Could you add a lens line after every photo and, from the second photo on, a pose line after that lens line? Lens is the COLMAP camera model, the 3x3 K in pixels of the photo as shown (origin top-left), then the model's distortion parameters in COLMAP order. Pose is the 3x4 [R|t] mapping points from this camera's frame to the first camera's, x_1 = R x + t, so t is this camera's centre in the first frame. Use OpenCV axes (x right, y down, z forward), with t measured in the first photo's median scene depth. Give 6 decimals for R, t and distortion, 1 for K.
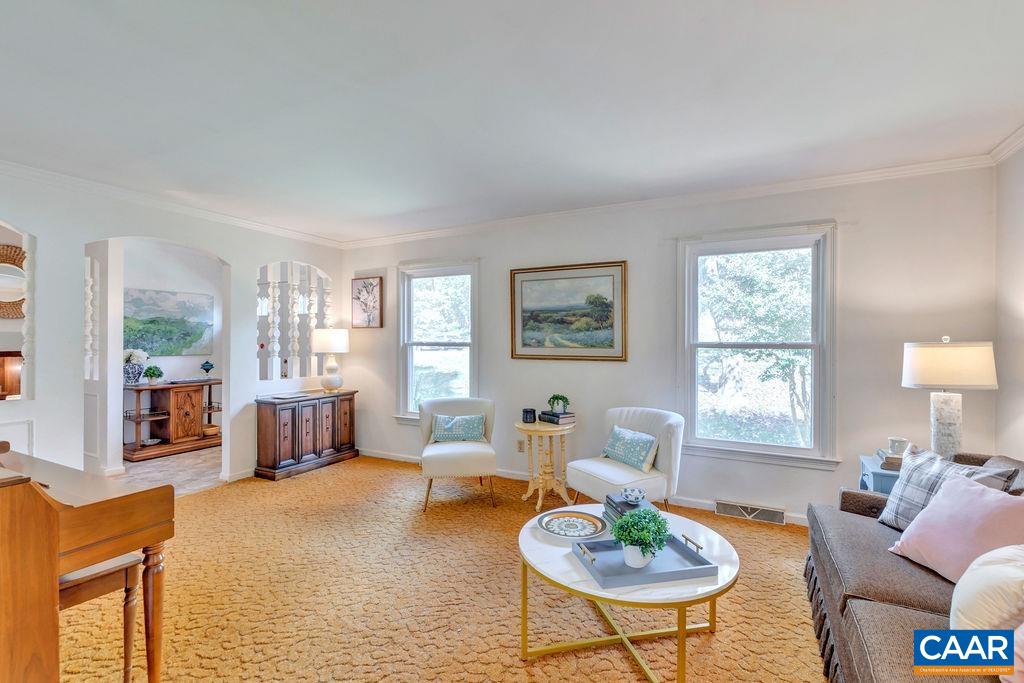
lens RADIAL K [[454.7, 0, 509.8], [0, 454.7, 339.8], [0, 0, 1]] dist [0.002532, -0.000119]
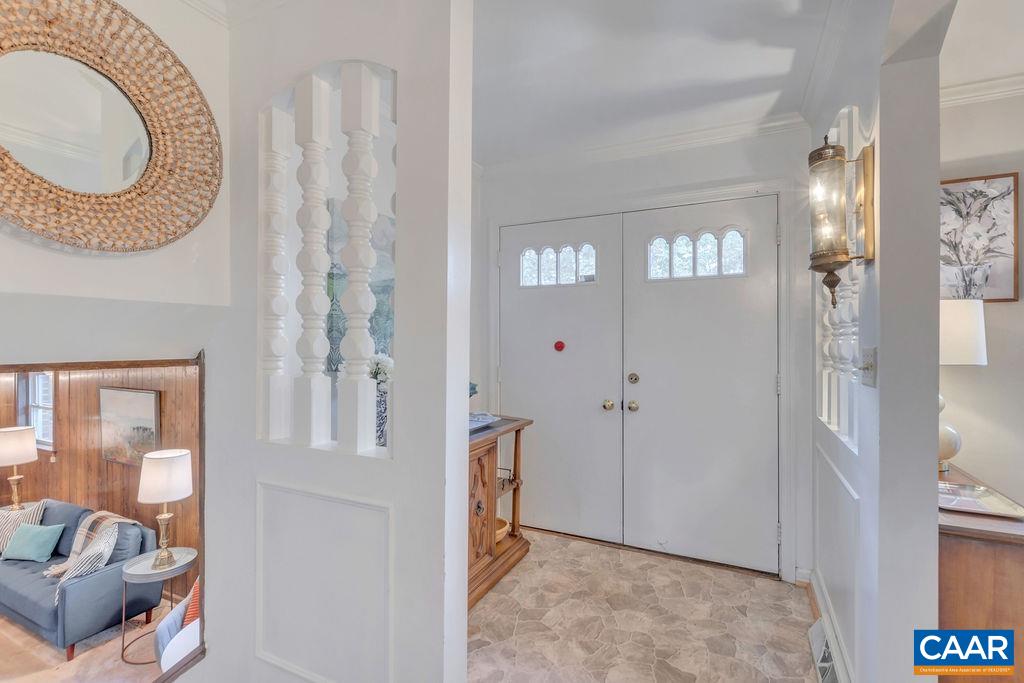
lens RADIAL K [[454.7, 0, 518.2], [0, 454.7, 342.0], [0, 0, 1]] dist [0.002532, -0.000119]
pose [[0.999200, 0.002728, 0.039900, -0.668574], [-0.002732, 0.999996, 0.000042, 0.009378], [-0.039899, -0.000151, 0.999204, 0.559881]]
